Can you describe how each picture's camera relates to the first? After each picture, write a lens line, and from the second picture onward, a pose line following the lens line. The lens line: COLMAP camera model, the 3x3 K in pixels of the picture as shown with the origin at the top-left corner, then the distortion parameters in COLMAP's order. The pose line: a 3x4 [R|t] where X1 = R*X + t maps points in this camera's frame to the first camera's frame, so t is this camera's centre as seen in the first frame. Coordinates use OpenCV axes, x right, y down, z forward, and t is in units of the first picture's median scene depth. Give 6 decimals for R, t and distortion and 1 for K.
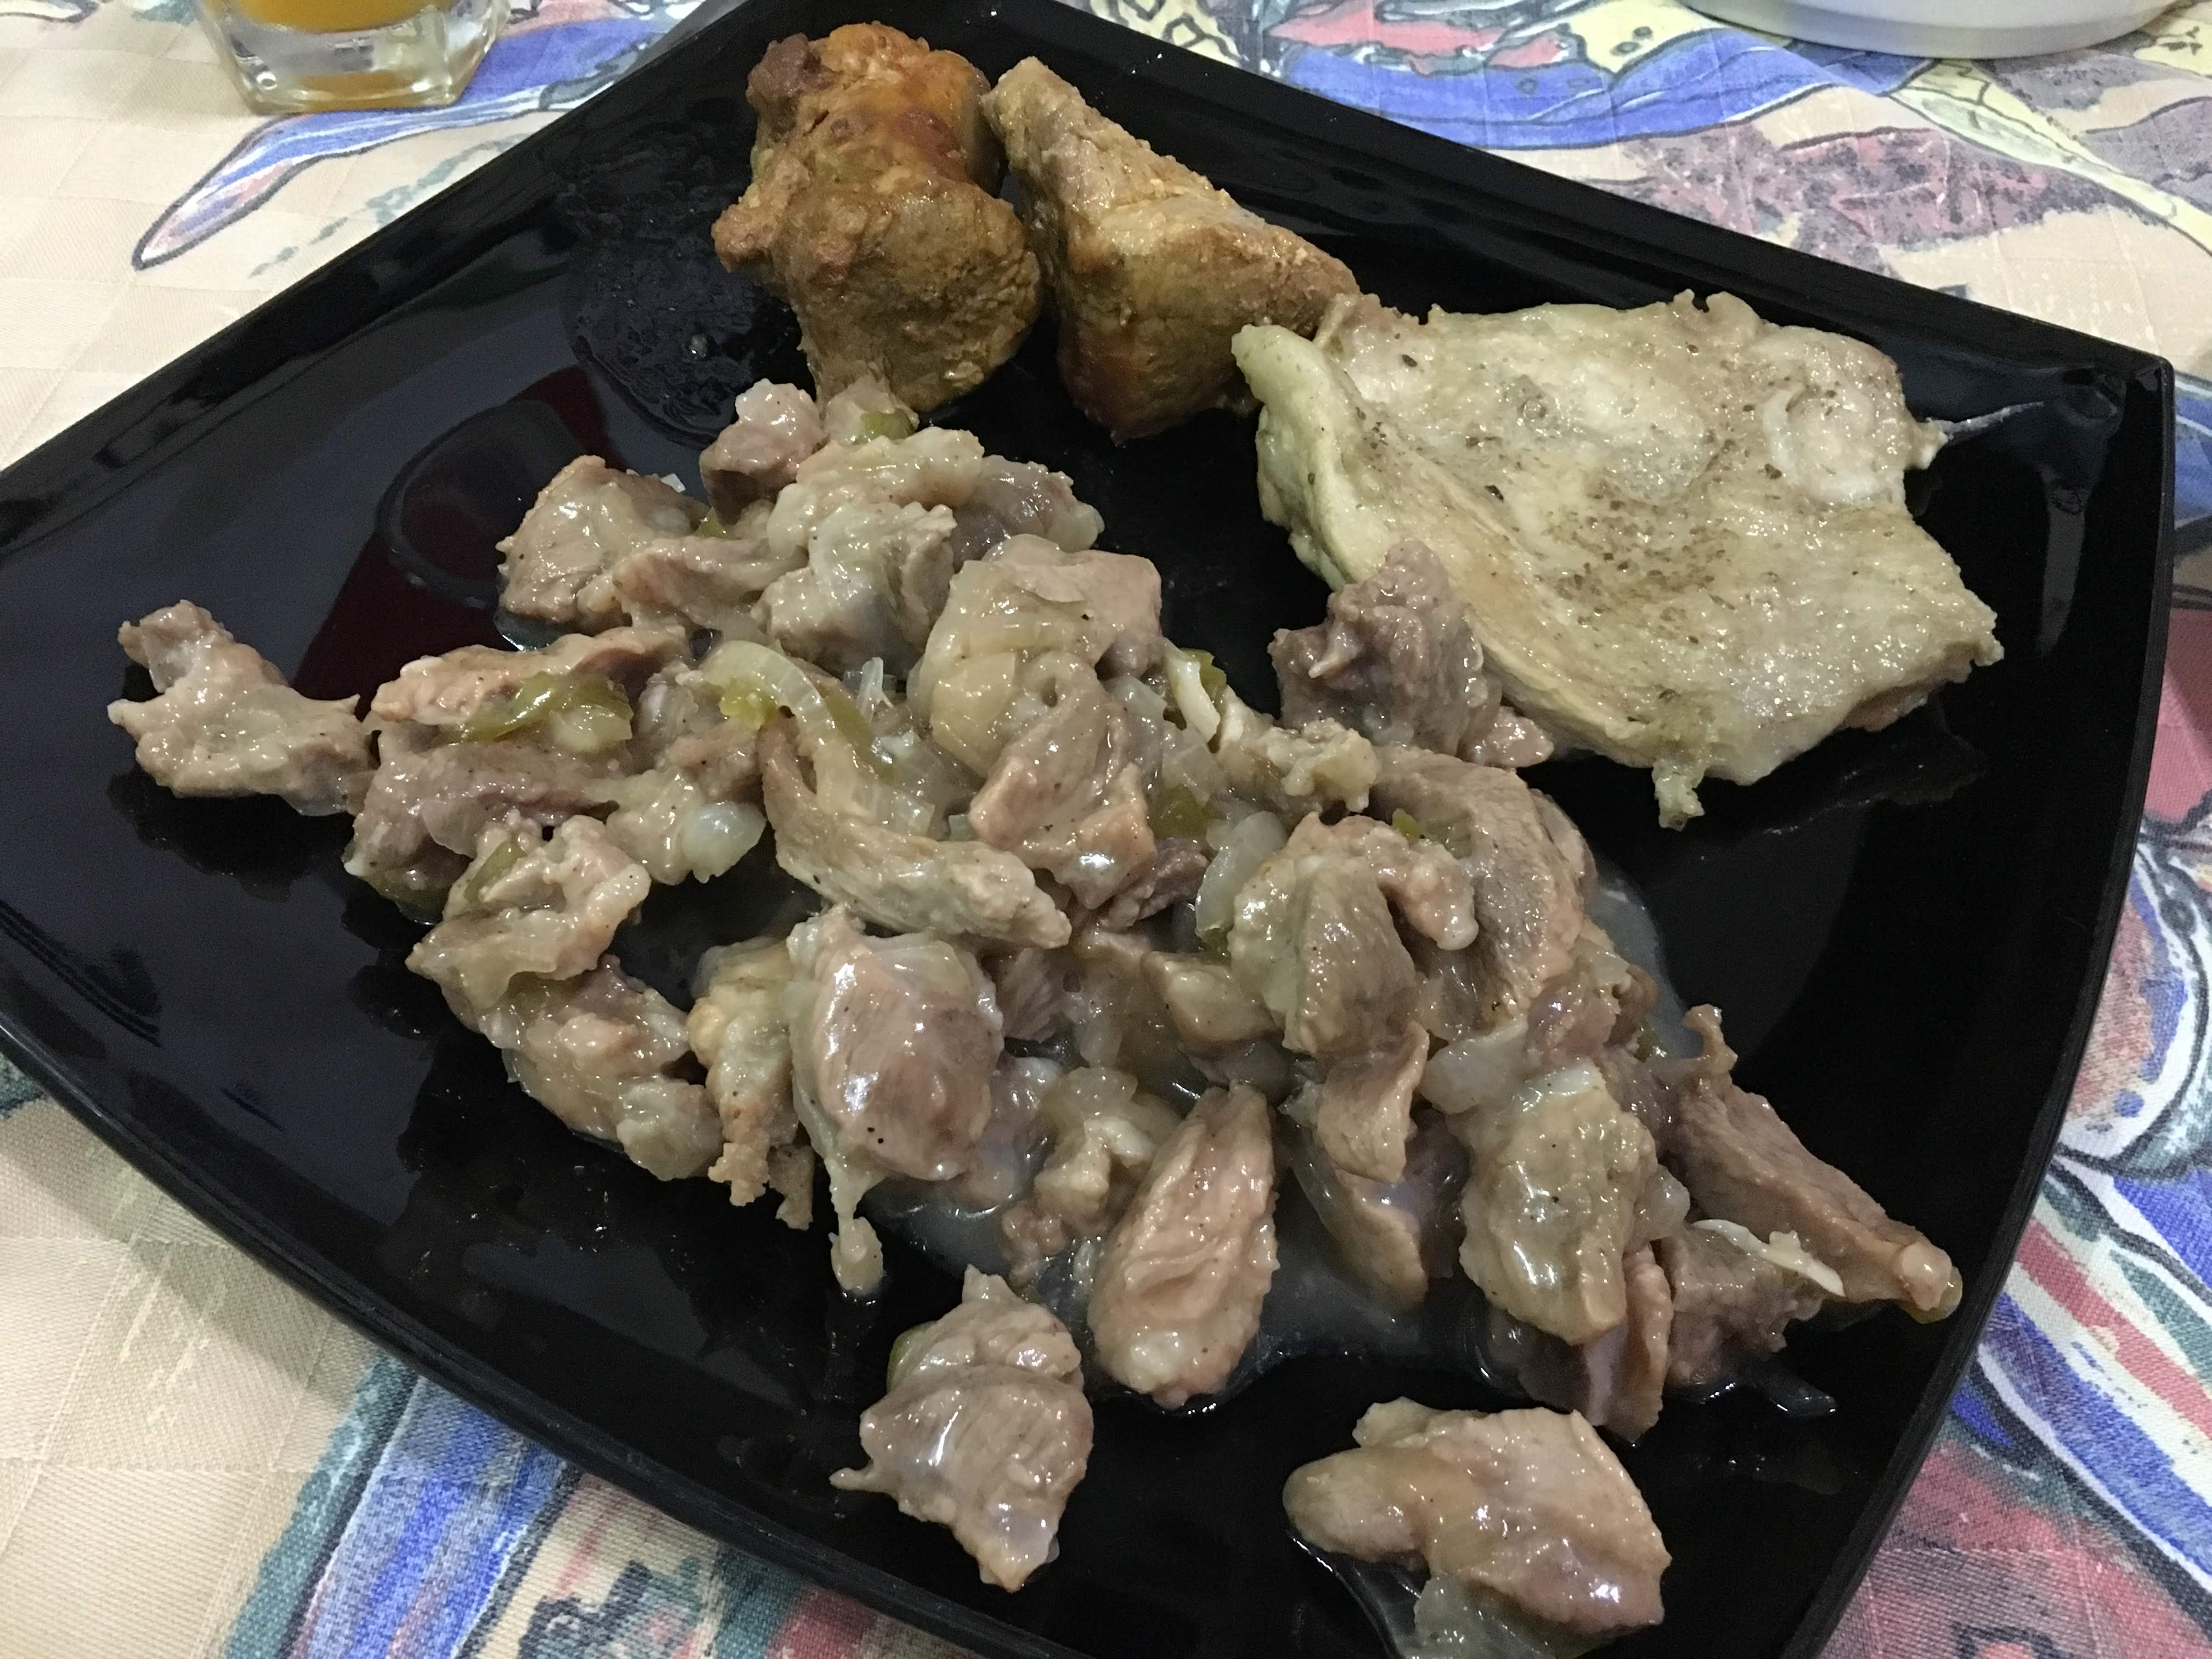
lens RADIAL K [[1868.8, 0, 1105.9], [0, 1868.8, 826.8], [0, 0, 1]] dist [-0.006802, -0.002060]
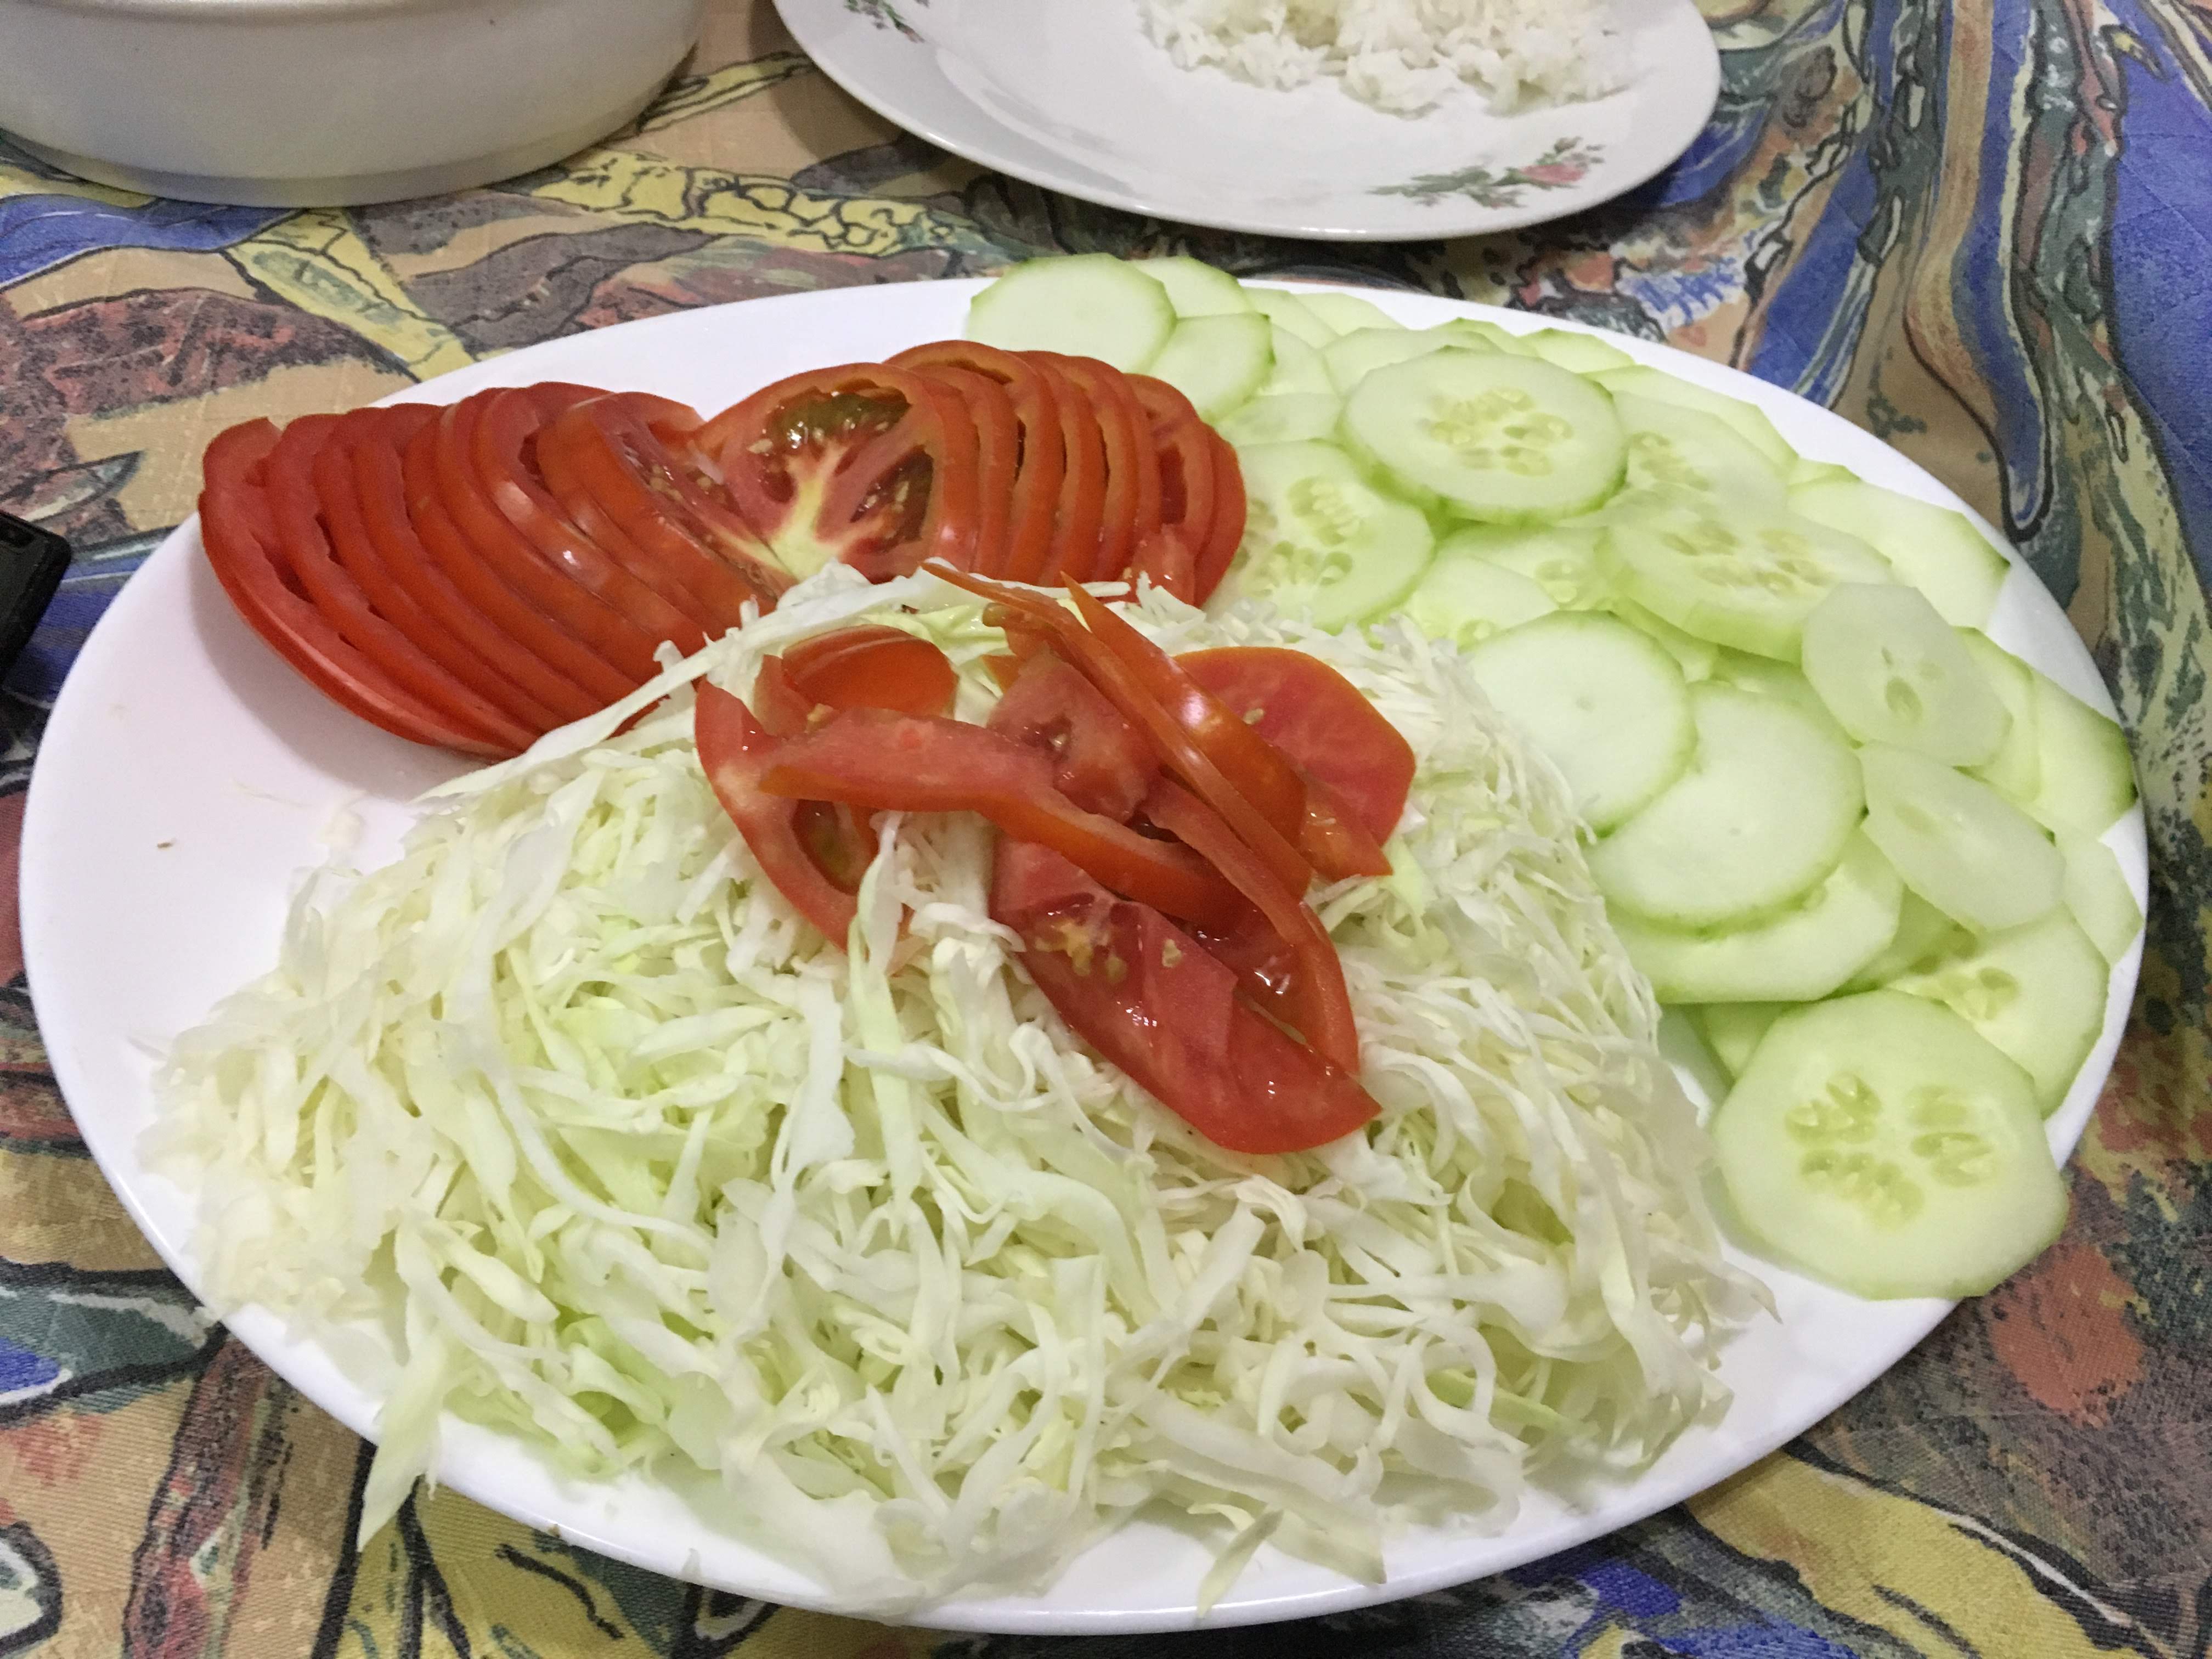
lens RADIAL K [[1868.8, 0, 1106.6], [0, 1868.8, 831.9], [0, 0, 1]] dist [-0.006802, -0.002060]
pose [[0.994833, -0.075979, 0.067332, 0.825710], [0.078538, 0.996253, -0.036210, -0.016398], [-0.064329, 0.041311, 0.997073, 0.004362]]
